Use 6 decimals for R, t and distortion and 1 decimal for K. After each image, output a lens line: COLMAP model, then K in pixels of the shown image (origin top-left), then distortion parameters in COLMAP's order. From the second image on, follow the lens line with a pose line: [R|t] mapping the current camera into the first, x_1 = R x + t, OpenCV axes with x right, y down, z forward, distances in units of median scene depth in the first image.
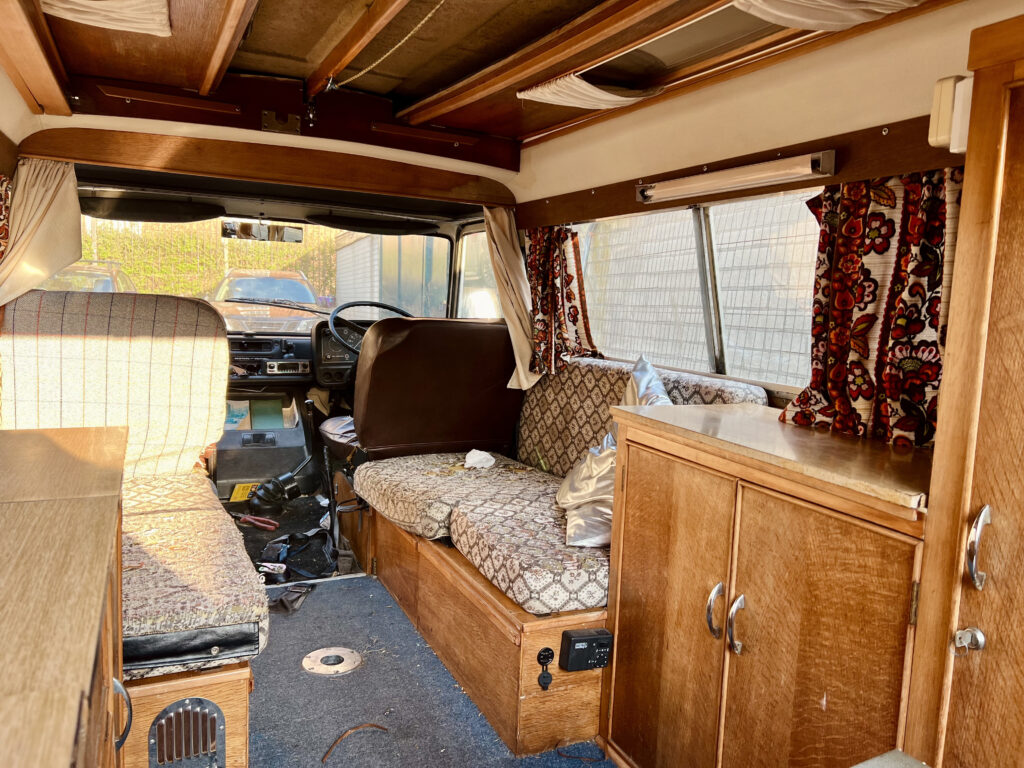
lens RADIAL K [[769.1, 0, 509.5], [0, 769.1, 378.5], [0, 0, 1]] dist [0.071366, -0.085885]
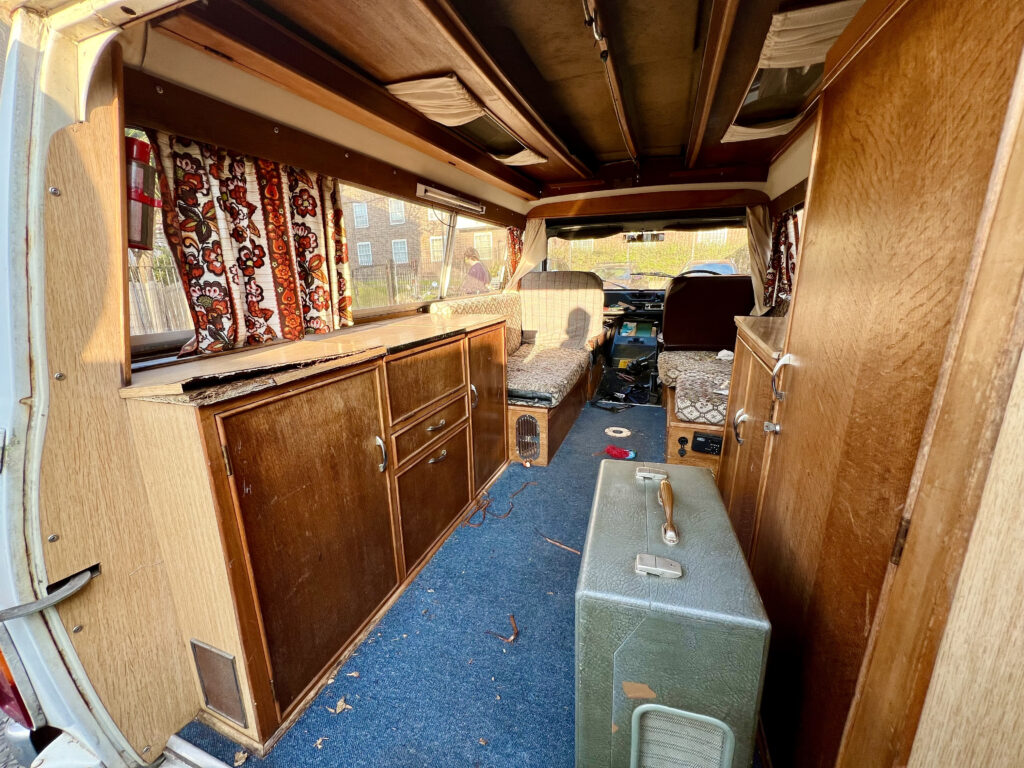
lens RADIAL K [[408.3, 0, 509.1], [0, 408.3, 381.3], [0, 0, 1]] dist [-0.001737, 0.000436]
pose [[0.698737, 0.128338, -0.703772, 0.352116], [-0.028621, 0.988004, 0.151754, 0.043912], [0.714806, -0.085894, 0.694028, -0.036746]]
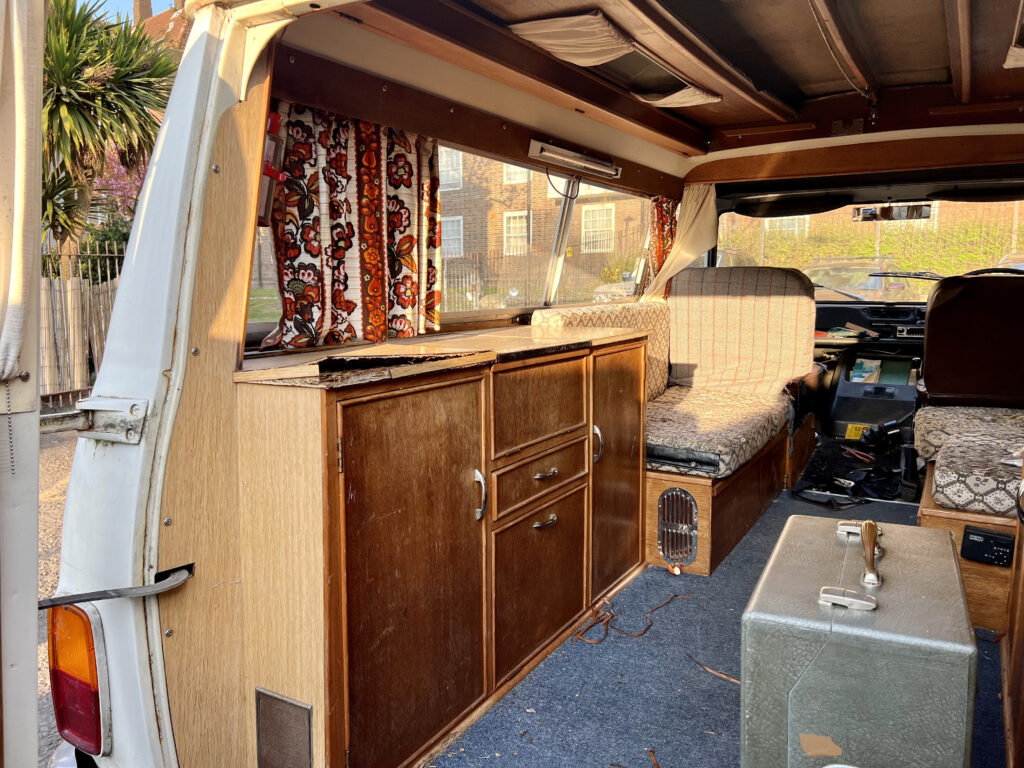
lens RADIAL K [[769.1, 0, 509.5], [0, 769.1, 378.5], [0, 0, 1]] dist [0.071366, -0.085885]
pose [[0.569078, 0.060098, -0.820084, 0.490994], [-0.059569, 0.997718, 0.031779, 0.083446], [0.820123, 0.030767, 0.571360, -0.195531]]
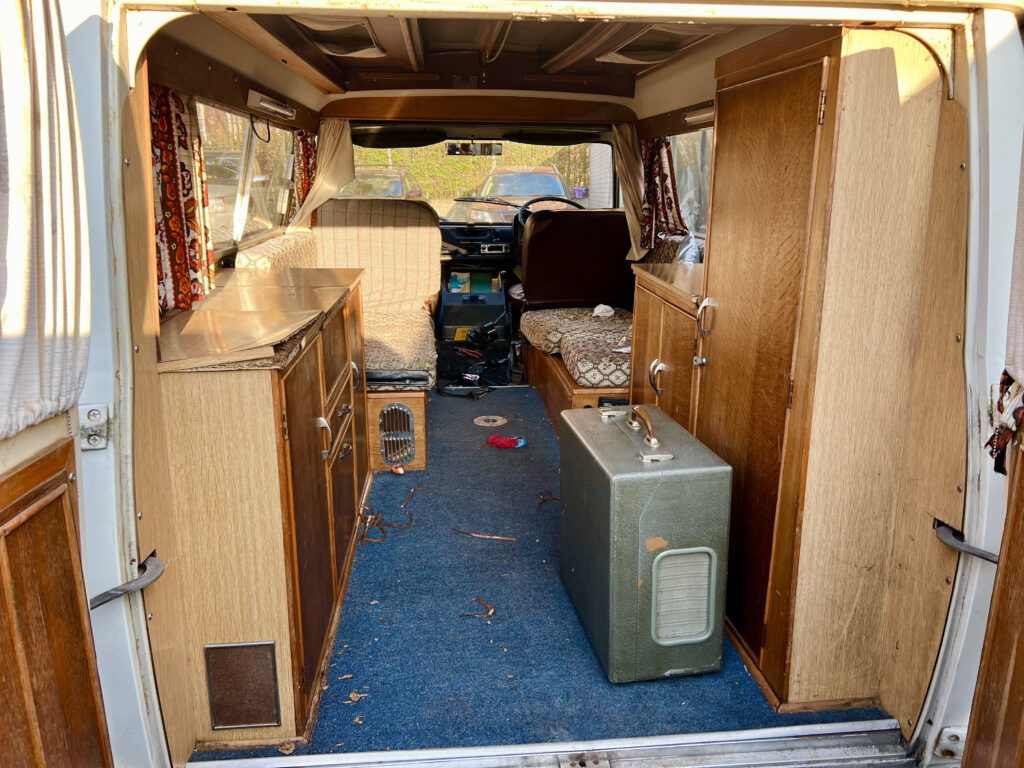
lens RADIAL K [[767.2, 0, 512.0], [0, 767.2, 384.0], [0, 0, 1]] dist [0.073524, -0.097123]
pose [[0.940107, 0.050681, -0.337092, 0.354421], [-0.000714, 0.989177, 0.146728, 0.038088], [0.340880, -0.137699, 0.929968, -0.494159]]
